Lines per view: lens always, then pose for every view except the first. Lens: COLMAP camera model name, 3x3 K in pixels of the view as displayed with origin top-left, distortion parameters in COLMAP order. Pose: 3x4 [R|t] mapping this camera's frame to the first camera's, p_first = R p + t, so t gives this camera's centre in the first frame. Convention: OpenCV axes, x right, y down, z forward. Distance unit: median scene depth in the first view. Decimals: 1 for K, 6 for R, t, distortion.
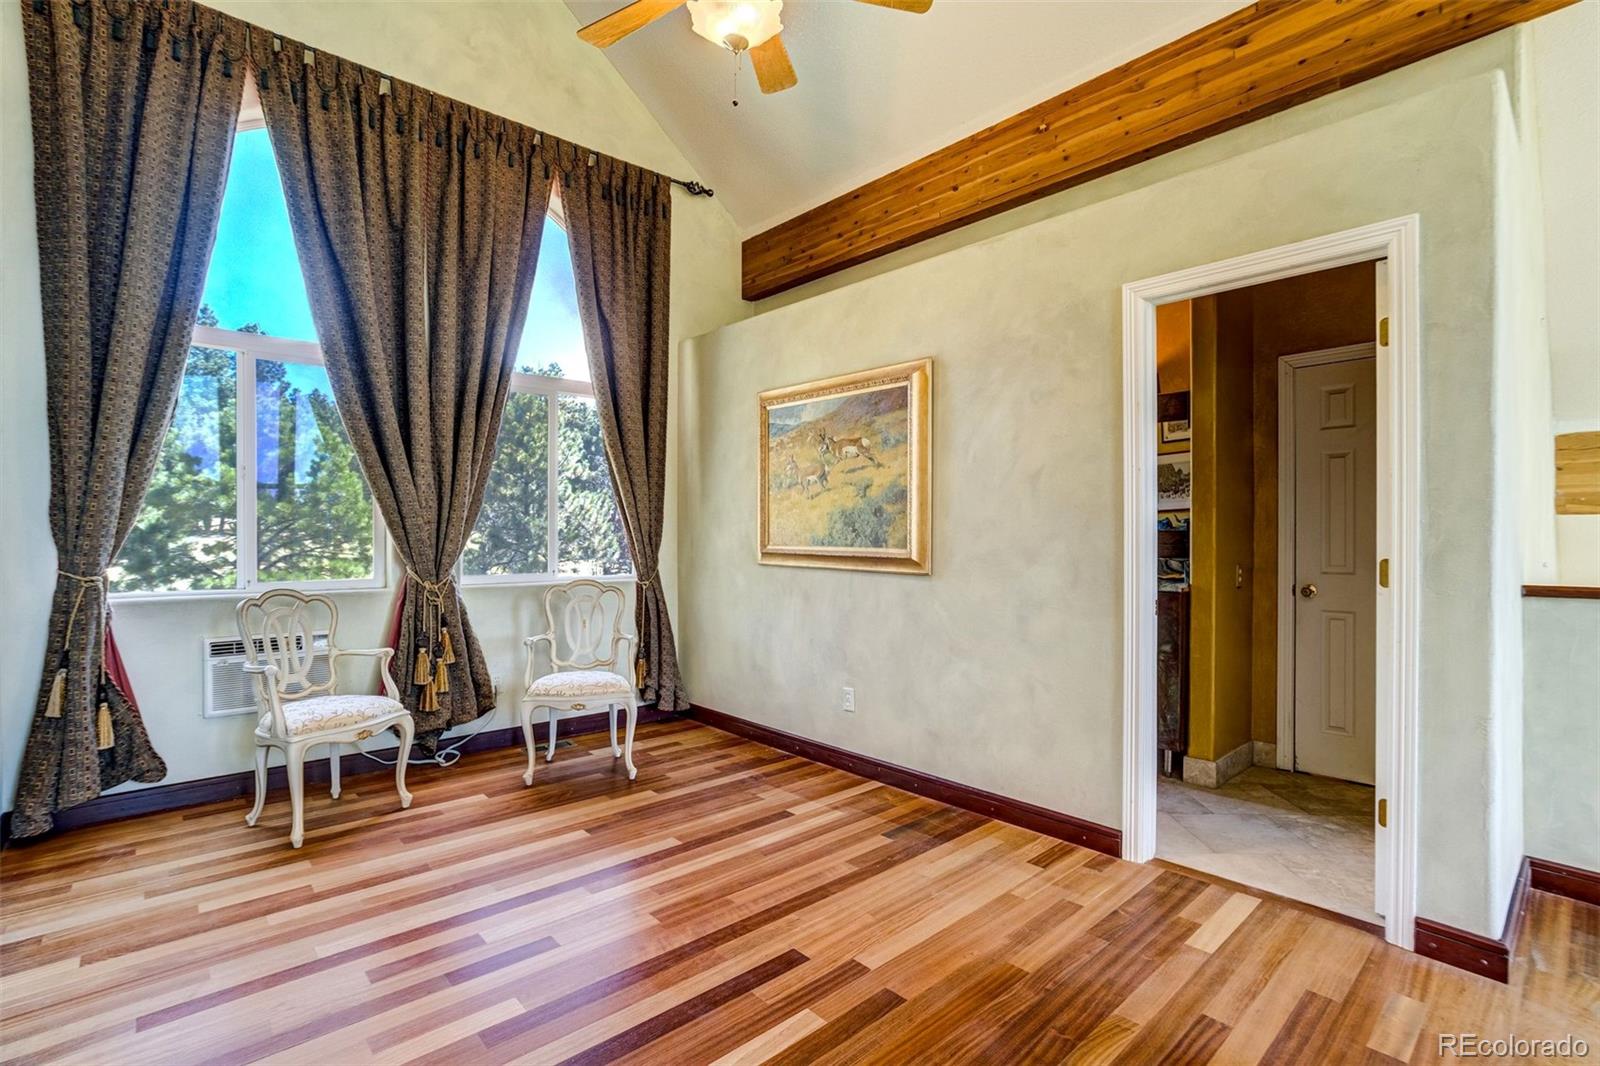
lens RADIAL K [[727.5, 0, 801.3], [0, 727.5, 533.5], [0, 0, 1]] dist [-0.032514, 0.015712]
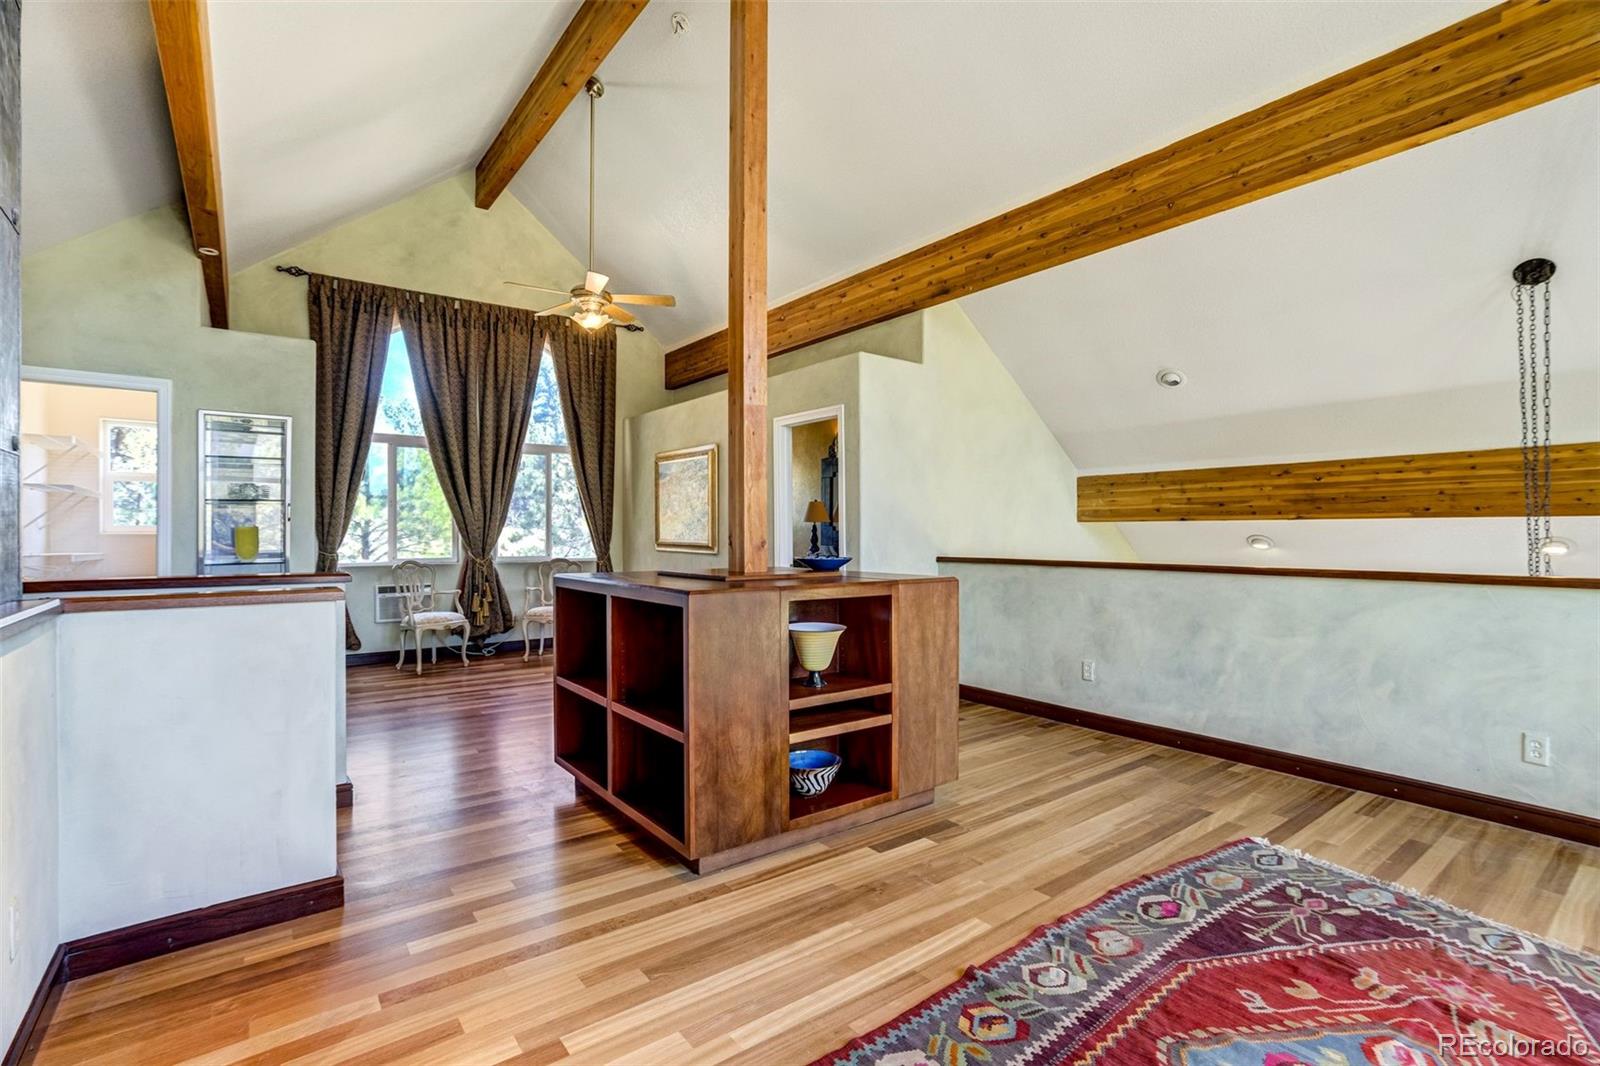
lens RADIAL K [[709.1, 0, 763.0], [0, 709.1, 527.8], [0, 0, 1]] dist [-0.031643, 0.000035]
pose [[0.992213, -0.003233, -0.124514, 0.479150], [0.002626, 0.999984, -0.005043, -0.004775], [0.124529, 0.004676, 0.992205, -0.788210]]
